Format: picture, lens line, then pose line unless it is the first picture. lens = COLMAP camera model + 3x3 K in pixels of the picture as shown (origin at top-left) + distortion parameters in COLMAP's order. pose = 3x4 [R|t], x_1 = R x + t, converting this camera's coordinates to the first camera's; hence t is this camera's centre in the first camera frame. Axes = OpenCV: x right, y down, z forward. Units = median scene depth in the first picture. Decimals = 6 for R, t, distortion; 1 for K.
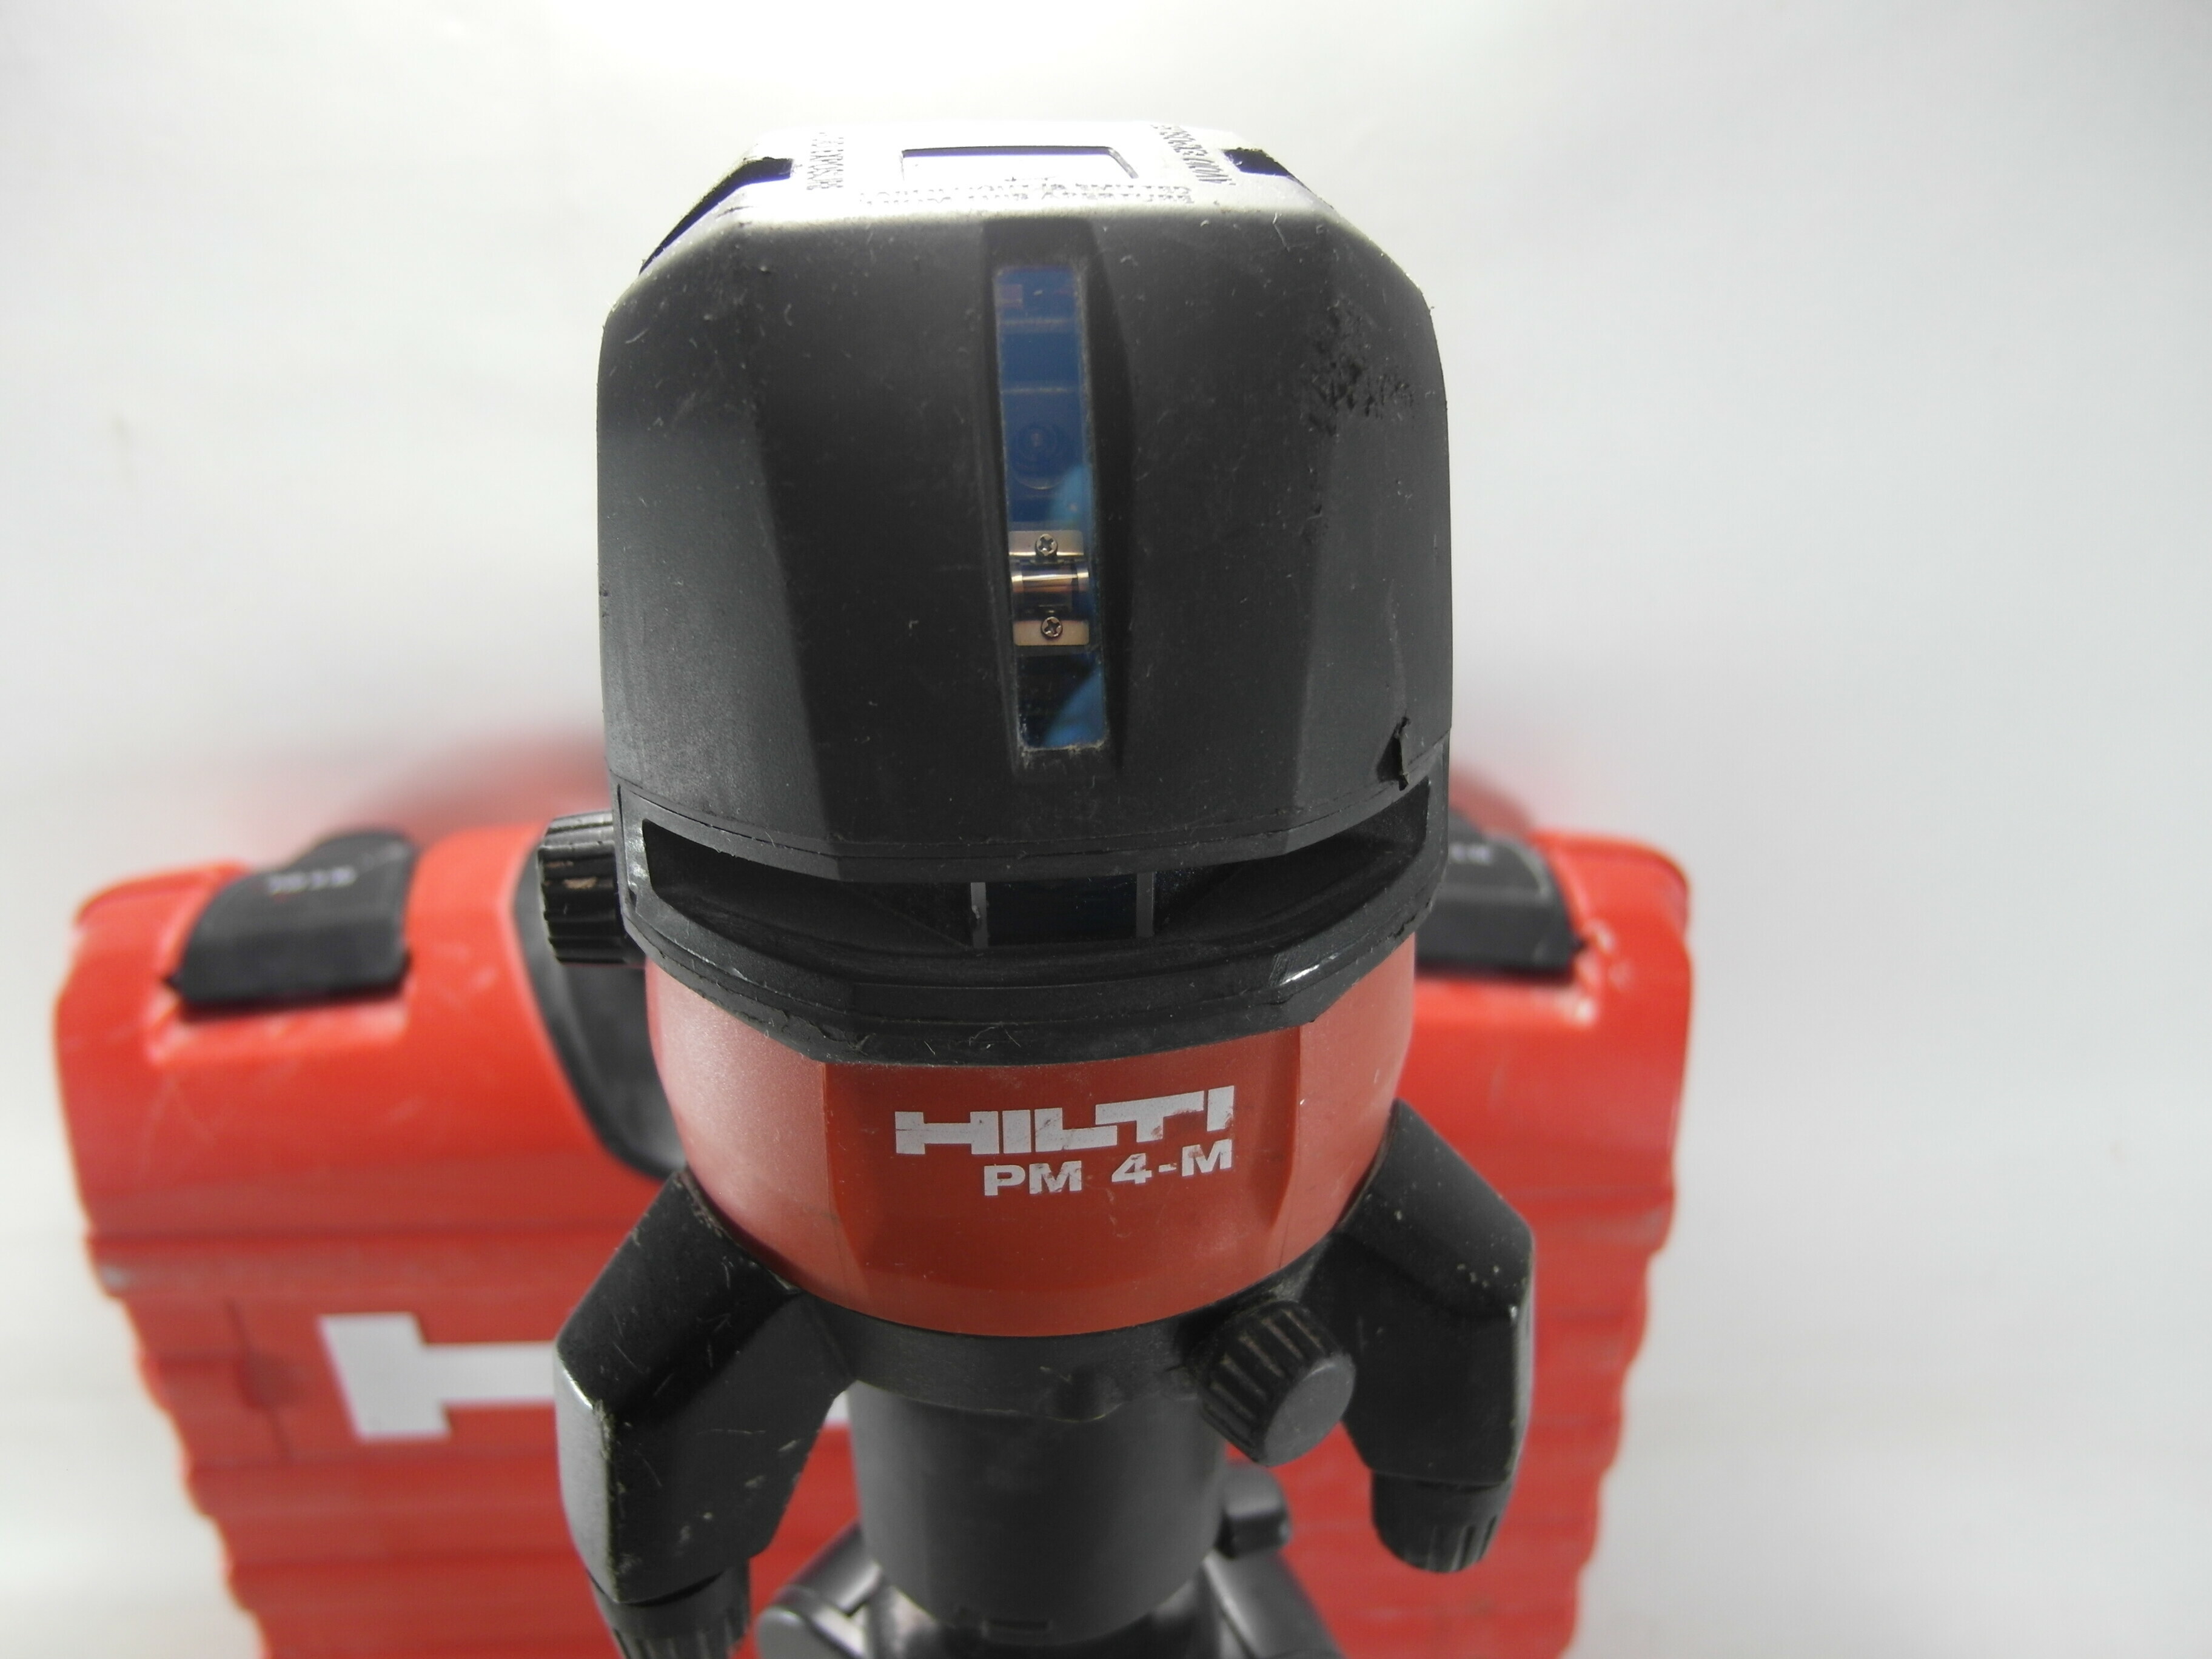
lens RADIAL K [[1588.6, 0, 1128.6], [0, 1588.6, 878.7], [0, 0, 1]] dist [-0.037863, -0.001394]
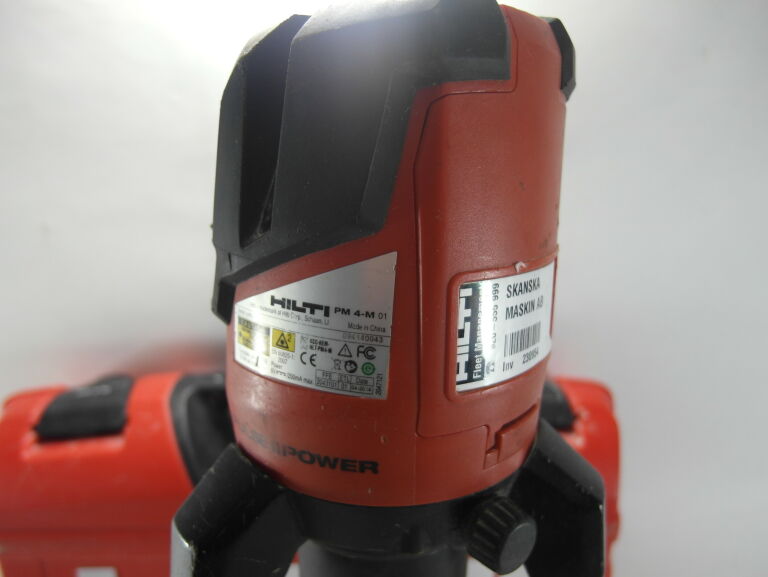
lens RADIAL K [[551.6, 0, 391.8], [0, 551.6, 305.6], [0, 0, 1]] dist [-0.037863, -0.001394]
pose [[0.999981, 0.000961, 0.006052, -0.061143], [0.000454, 0.973294, -0.229561, 0.176629], [-0.006111, 0.229559, 0.973276, 0.181937]]
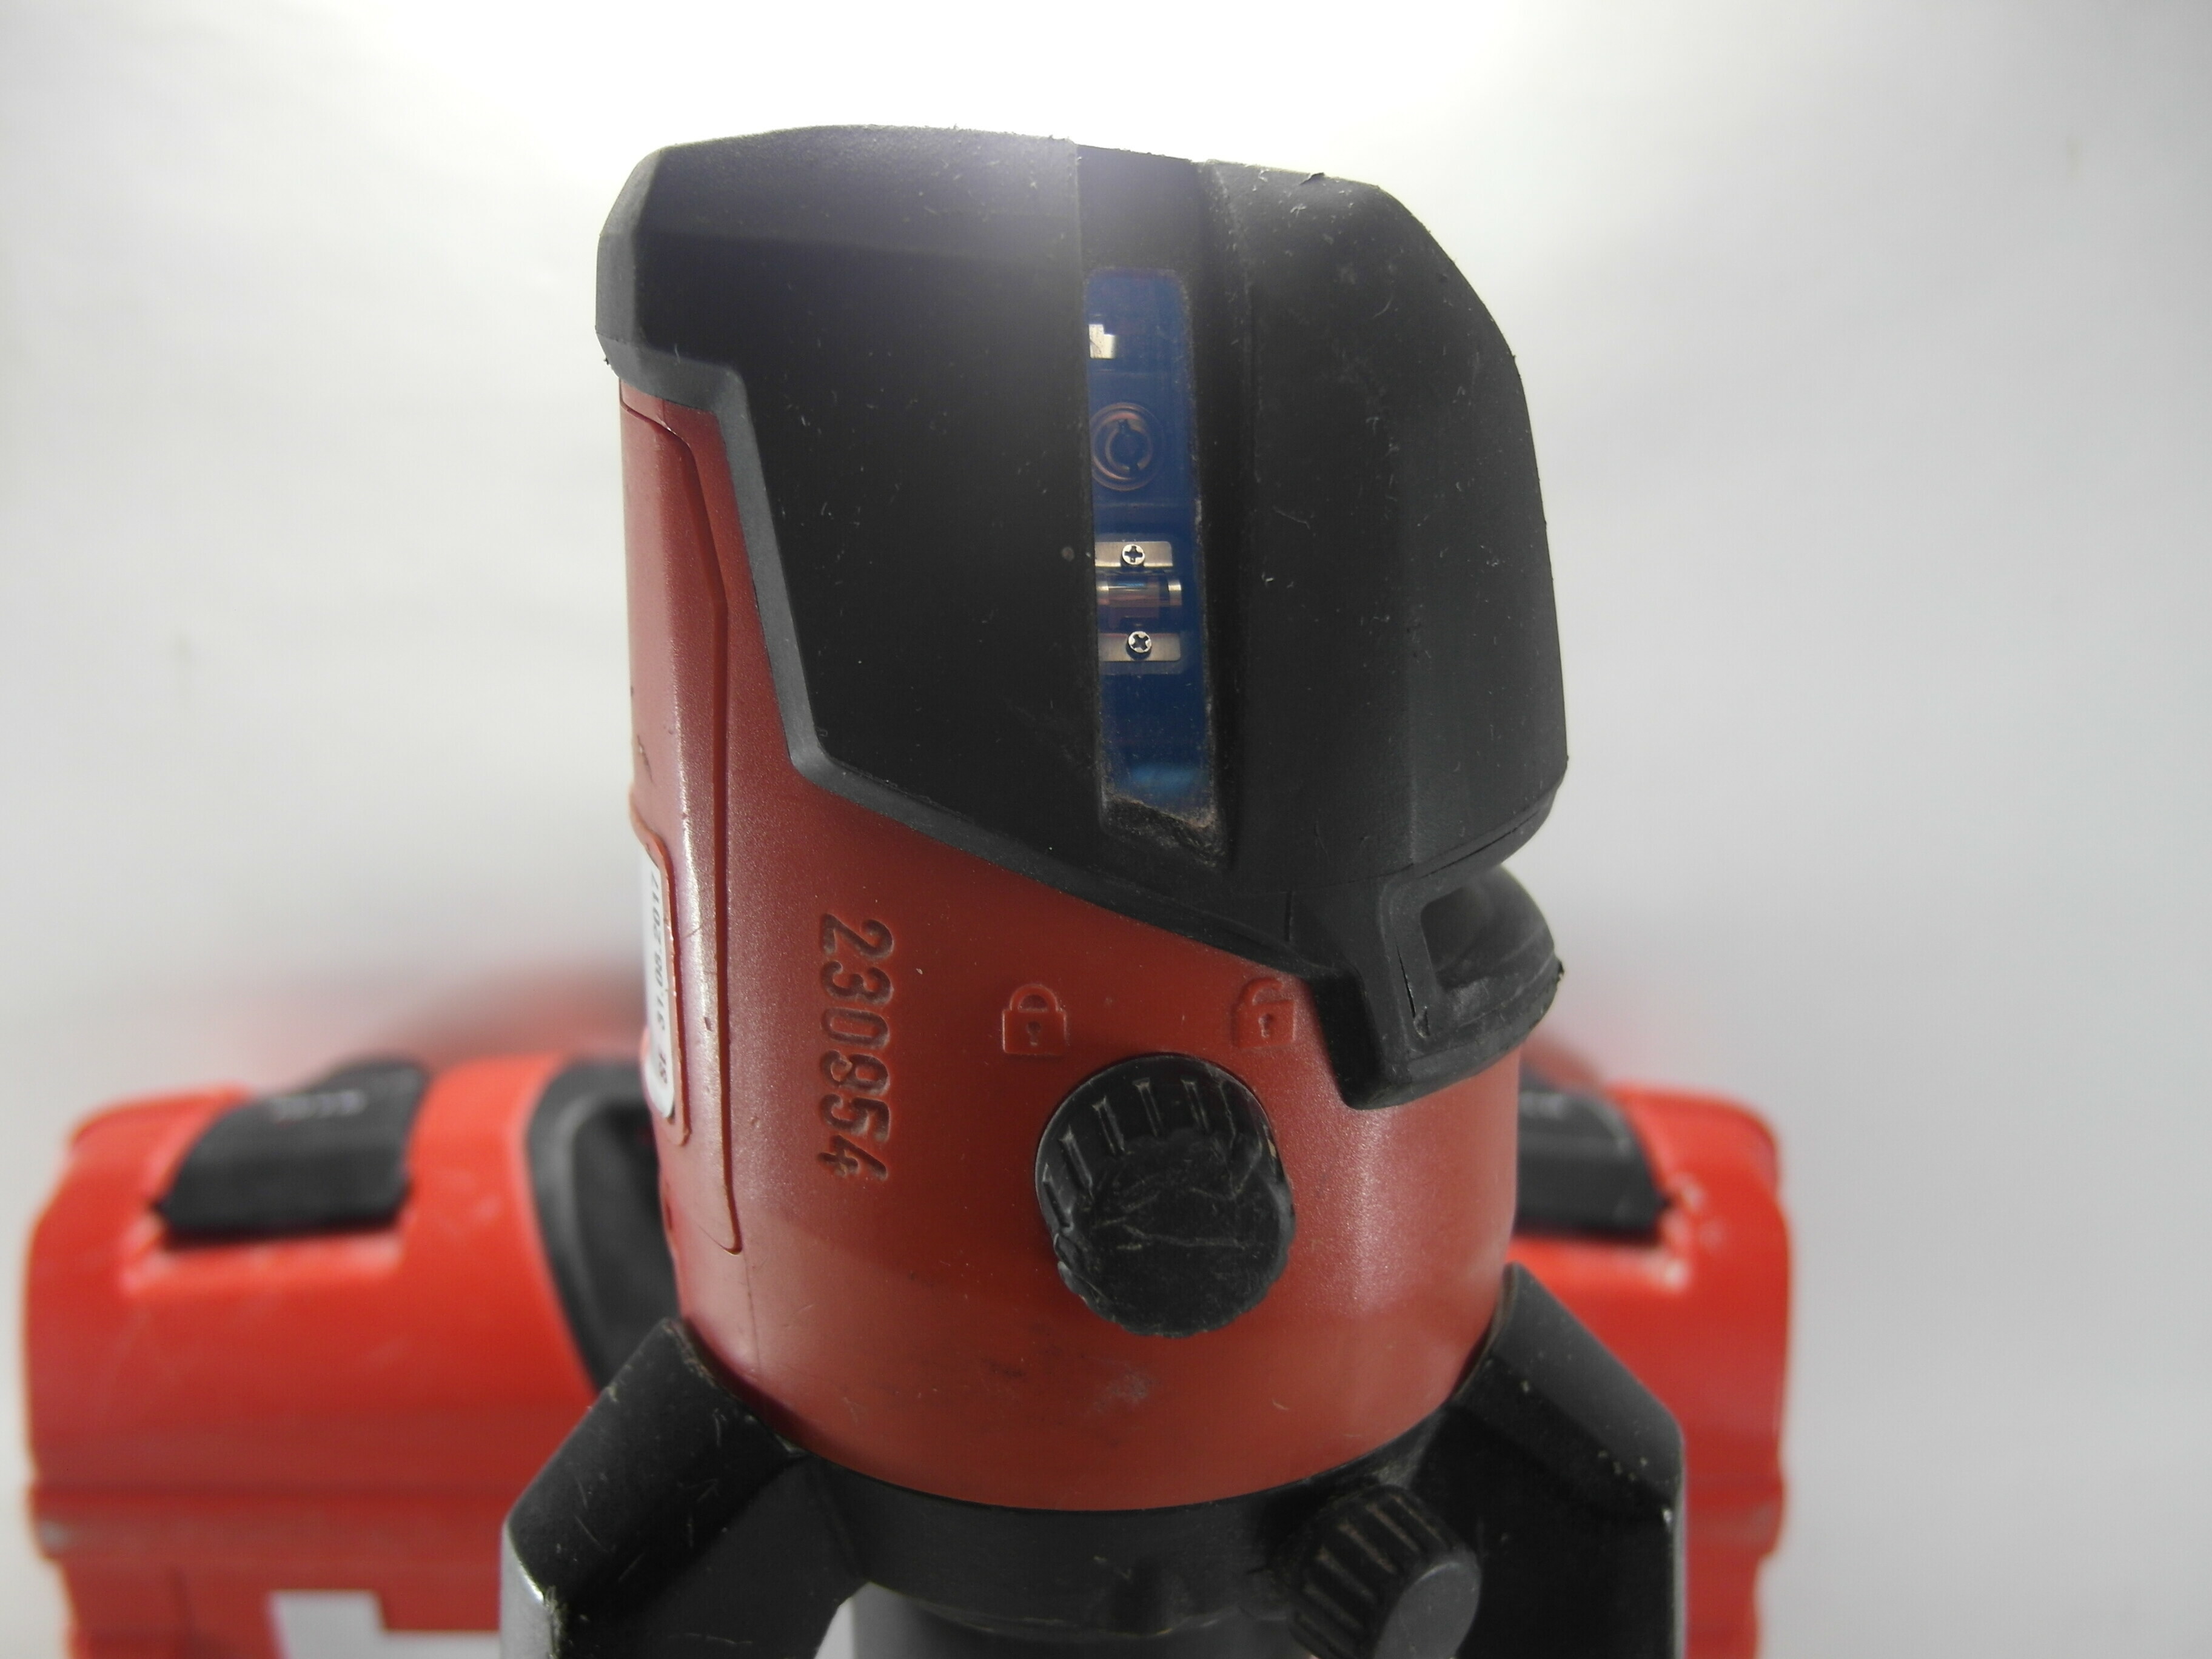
lens RADIAL K [[1588.6, 0, 1128.6], [0, 1588.6, 878.7], [0, 0, 1]] dist [-0.037863, -0.001394]
pose [[0.999604, 0.014328, -0.024224, -0.021951], [-0.018939, 0.979116, -0.202419, 0.123247], [0.020818, 0.202797, 0.978999, 0.129811]]
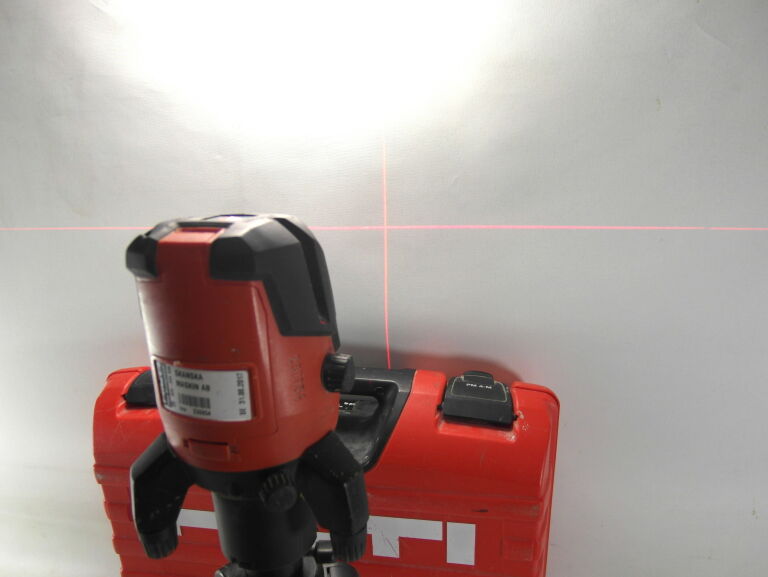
lens RADIAL K [[551.6, 0, 391.8], [0, 551.6, 305.6], [0, 0, 1]] dist [-0.037863, -0.001394]
pose [[0.978588, 0.036917, -0.202489, 0.640533], [-0.071040, 0.983909, -0.163940, 0.046138], [0.193178, 0.174814, 0.965465, -0.417733]]
